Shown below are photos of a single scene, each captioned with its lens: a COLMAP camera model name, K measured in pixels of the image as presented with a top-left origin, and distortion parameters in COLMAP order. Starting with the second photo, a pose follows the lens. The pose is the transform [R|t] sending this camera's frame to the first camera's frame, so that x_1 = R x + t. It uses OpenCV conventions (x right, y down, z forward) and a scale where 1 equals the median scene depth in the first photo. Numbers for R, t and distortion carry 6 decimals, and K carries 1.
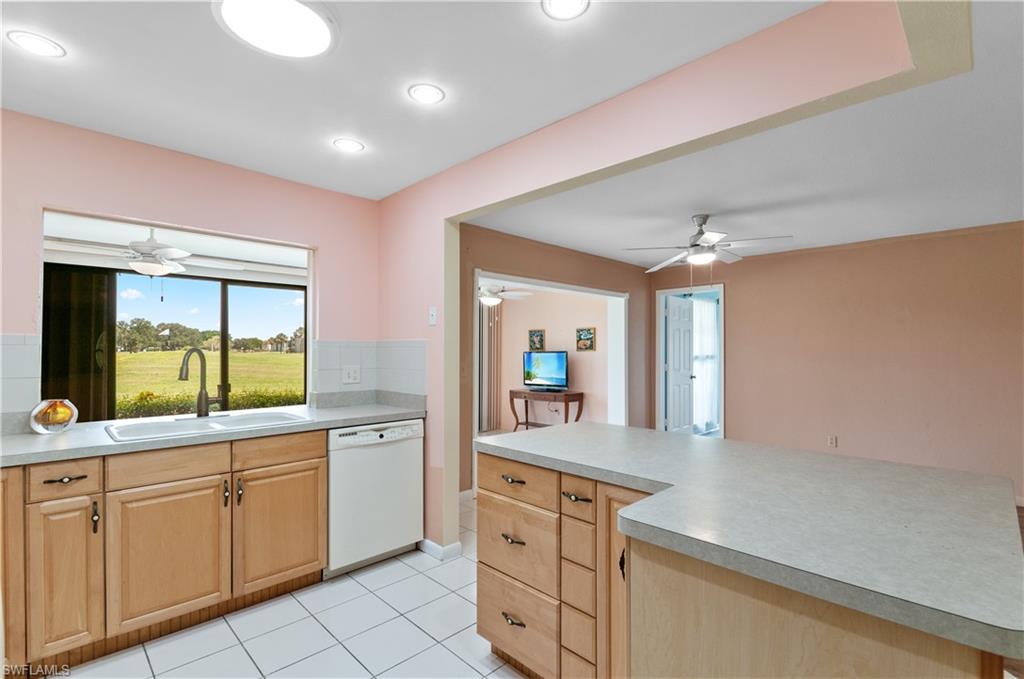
lens RADIAL K [[467.1, 0, 518.5], [0, 467.1, 345.4], [0, 0, 1]] dist [-0.003308, -0.001204]
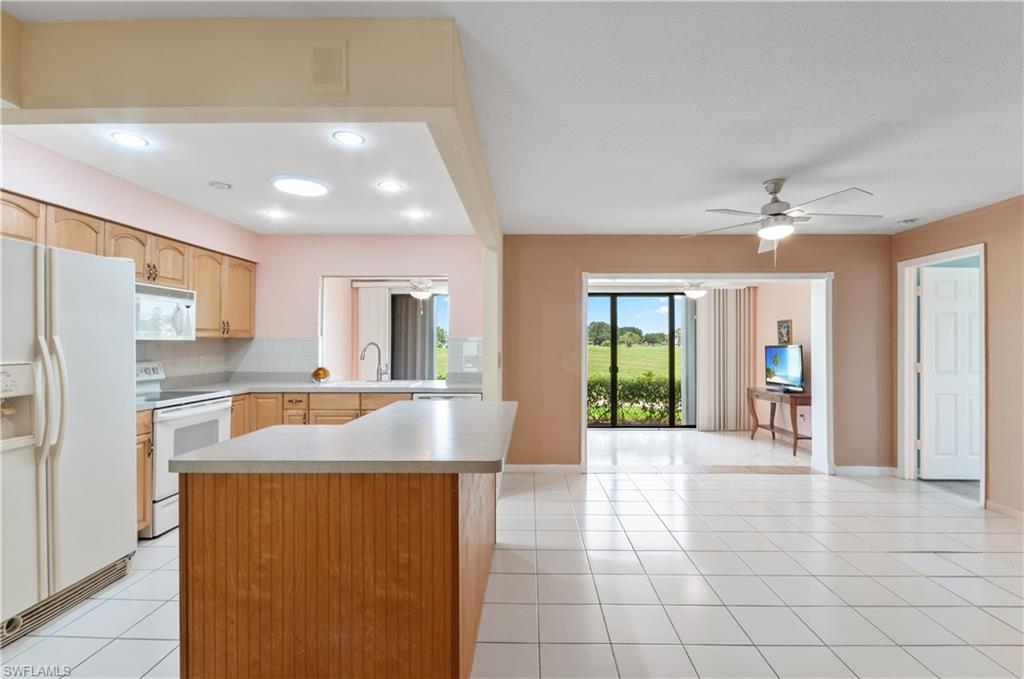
lens RADIAL K [[474.5, 0, 528.1], [0, 474.5, 340.2], [0, 0, 1]] dist [0.000106, -0.000918]
pose [[0.697340, -0.005360, -0.716720, 0.420728], [0.006939, 0.999976, -0.000727, 0.001064], [0.716707, -0.004466, 0.697360, 0.061700]]
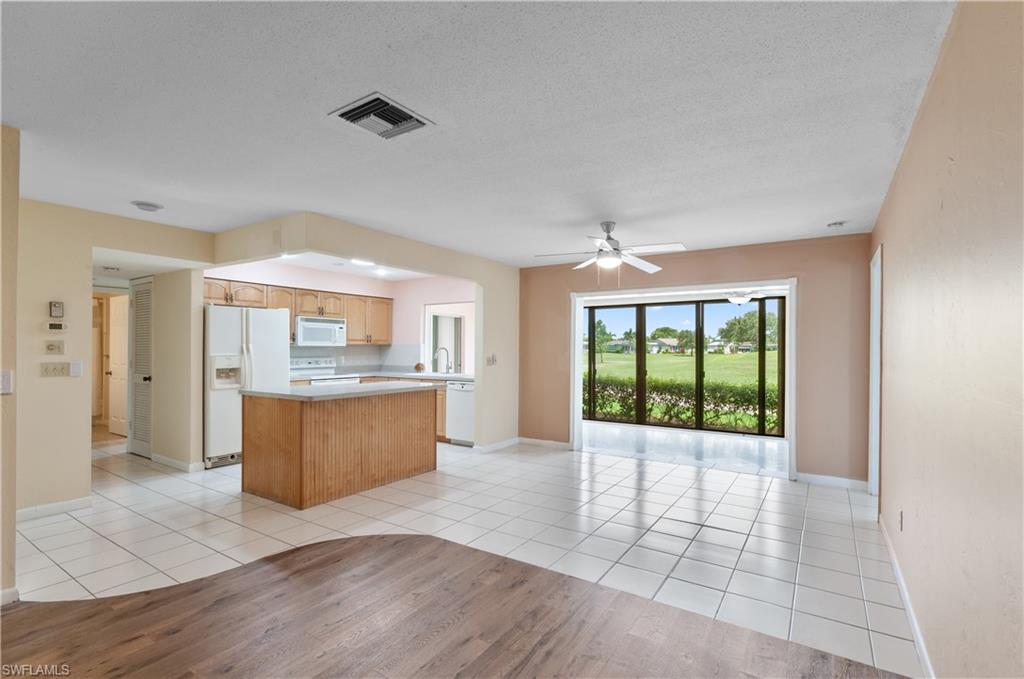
lens RADIAL K [[471.1, 0, 520.7], [0, 471.1, 348.8], [0, 0, 1]] dist [-0.000883, -0.000624]
pose [[0.209201, 0.000763, -0.977872, 0.855264], [0.005558, 0.999983, 0.001969, 0.004086], [0.977857, -0.005847, 0.209193, 0.352088]]
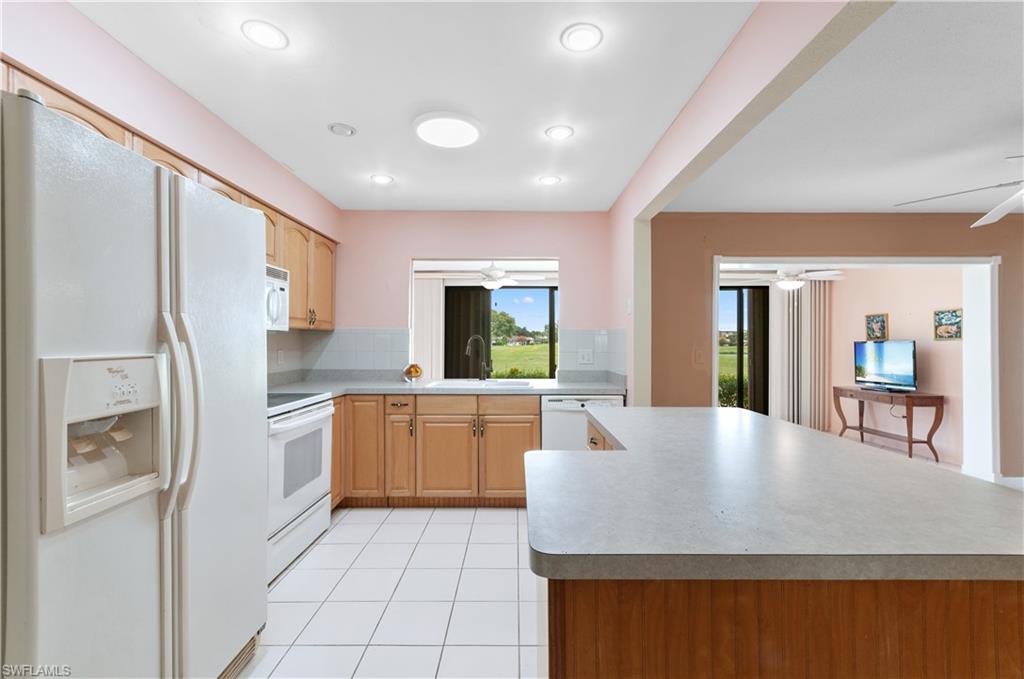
lens RADIAL K [[449.9, 0, 522.3], [0, 449.9, 341.4], [0, 0, 1]] dist [0.005389, 0.000428]
pose [[0.711509, -0.001024, -0.702676, 0.189574], [0.005424, 0.999977, 0.004036, 0.008395], [0.702656, -0.006683, 0.711499, 0.016946]]
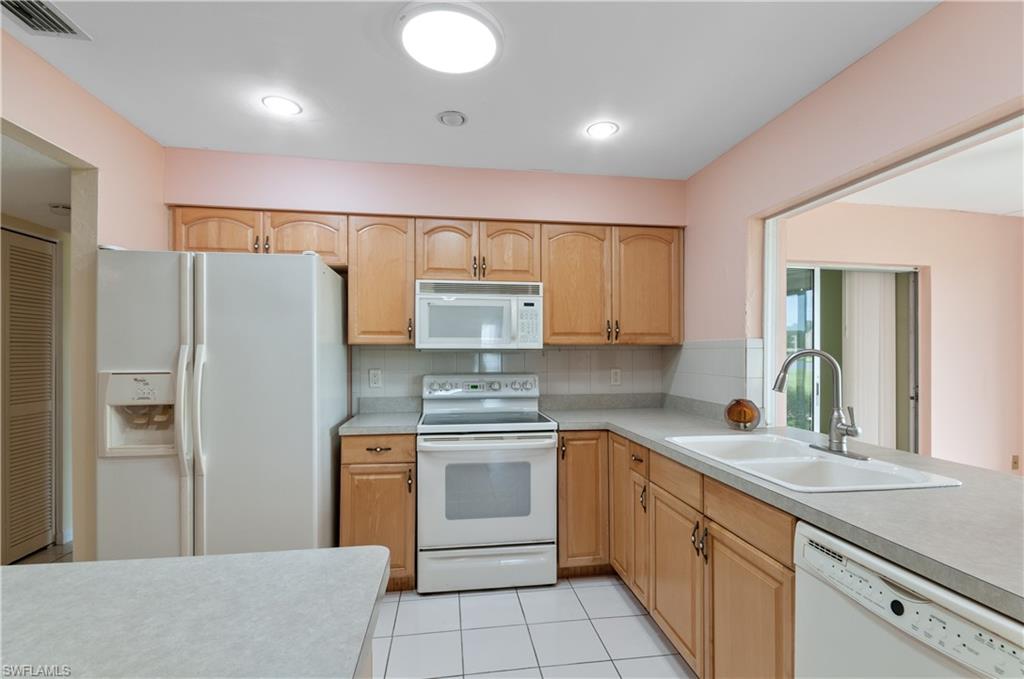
lens RADIAL K [[471.6, 0, 516.4], [0, 471.6, 353.1], [0, 0, 1]] dist [-0.000024, -0.000071]
pose [[-0.593124, -0.001187, -0.805110, 0.062483], [0.006877, 0.999955, -0.006541, 0.004918], [0.805082, -0.009416, -0.593089, 0.430681]]
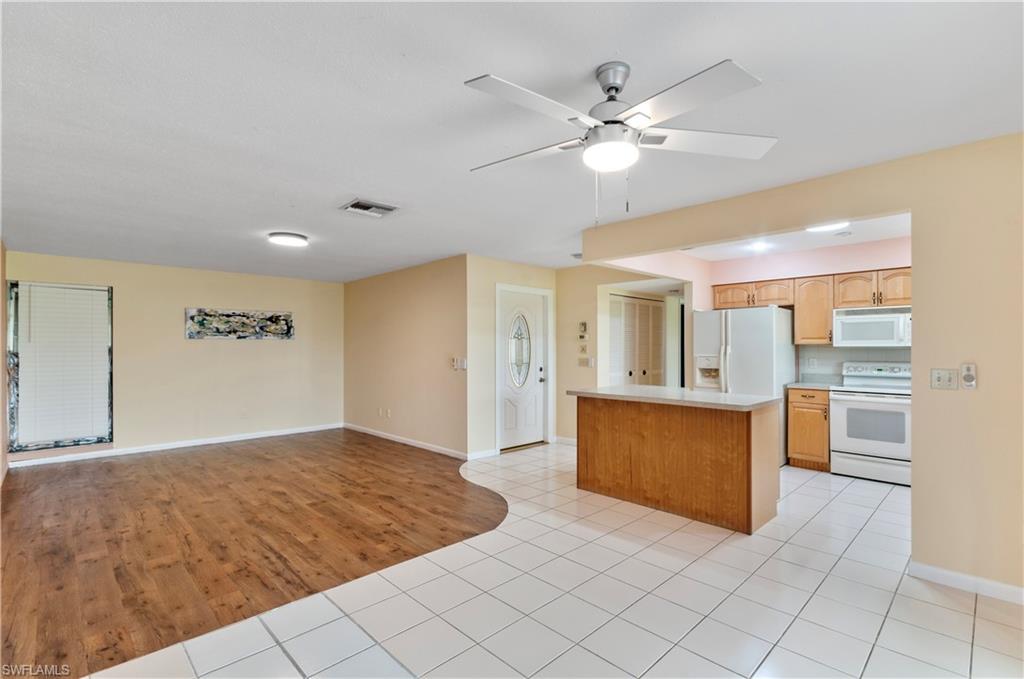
lens RADIAL K [[471.1, 0, 520.7], [0, 471.1, 348.8], [0, 0, 1]] dist [-0.000883, -0.000624]
pose [[-0.999984, 0.000093, 0.005695, 0.294799], [0.000048, 0.999969, -0.007827, 0.007070], [-0.005696, -0.007827, -0.999953, 0.902827]]
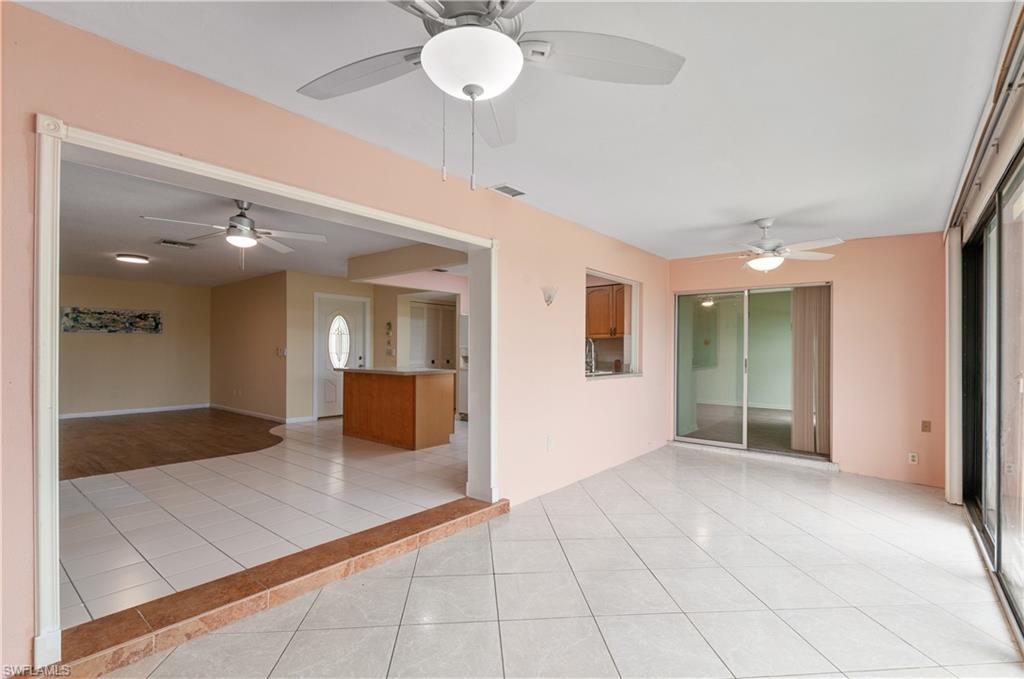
lens RADIAL K [[472.1, 0, 522.1], [0, 472.1, 351.9], [0, 0, 1]] dist [0.013093, -0.014189]
pose [[-0.994383, -0.005408, -0.105702, -0.062152], [-0.005001, 0.999979, -0.004120, 0.029936], [0.105722, -0.003568, -0.994389, 1.267773]]
